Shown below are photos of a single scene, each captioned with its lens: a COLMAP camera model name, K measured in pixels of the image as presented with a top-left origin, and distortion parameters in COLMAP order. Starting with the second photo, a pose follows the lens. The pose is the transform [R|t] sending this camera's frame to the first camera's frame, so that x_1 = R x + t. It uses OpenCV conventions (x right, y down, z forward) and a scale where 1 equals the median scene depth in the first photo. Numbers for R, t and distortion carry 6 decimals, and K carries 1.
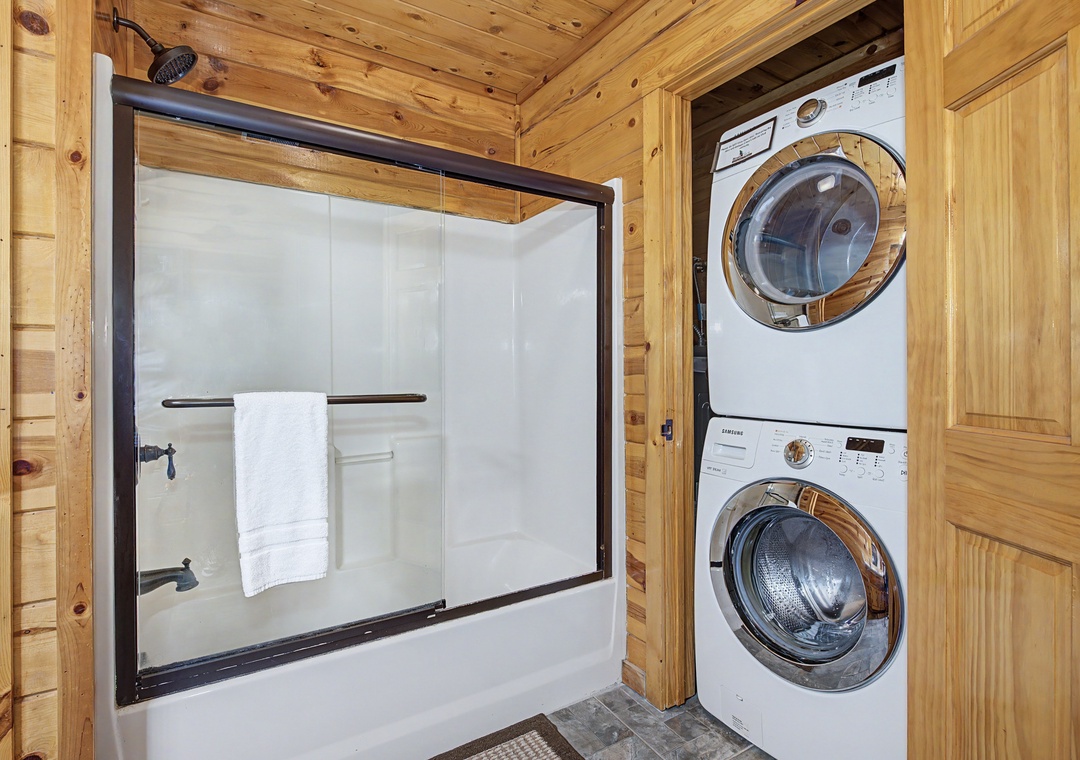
lens RADIAL K [[535.0, 0, 543.9], [0, 535.0, 373.4], [0, 0, 1]] dist [-0.005136, -0.001322]
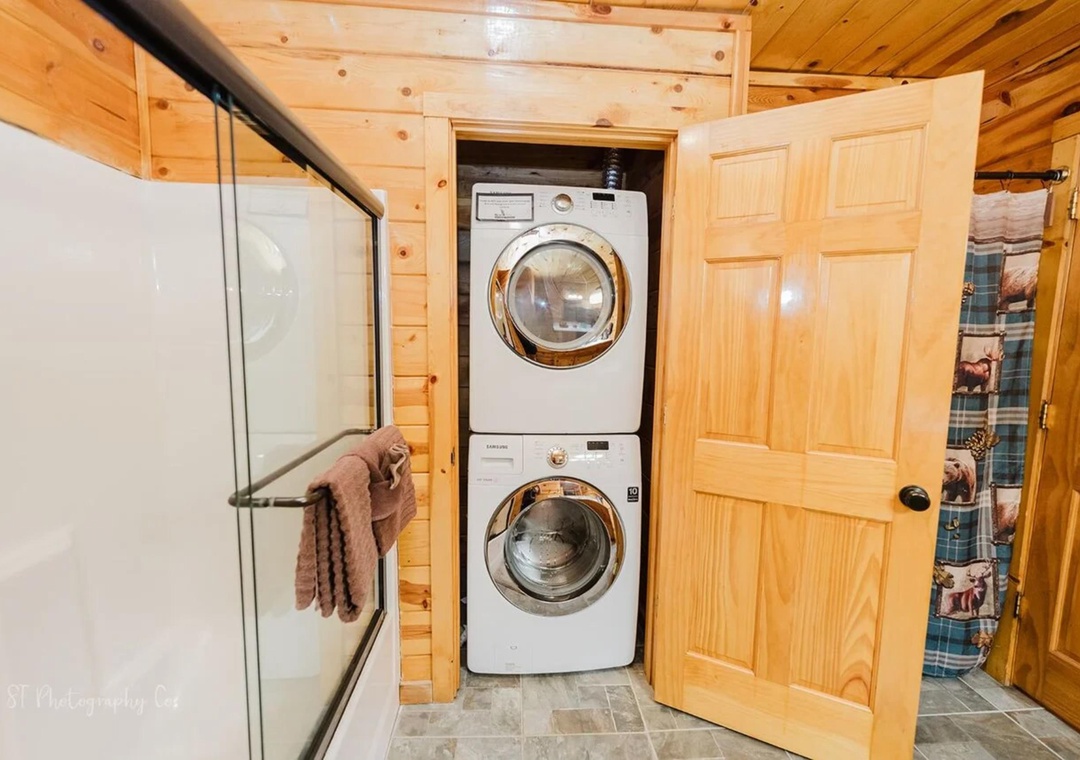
lens RADIAL K [[461.1, 0, 535.8], [0, 461.1, 378.1], [0, 0, 1]] dist [-0.001777, 0.000175]
pose [[0.479553, -0.079143, 0.873937, -0.474473], [-0.016541, 0.994932, 0.099177, -0.141722], [-0.877357, -0.062016, 0.475814, 0.414743]]
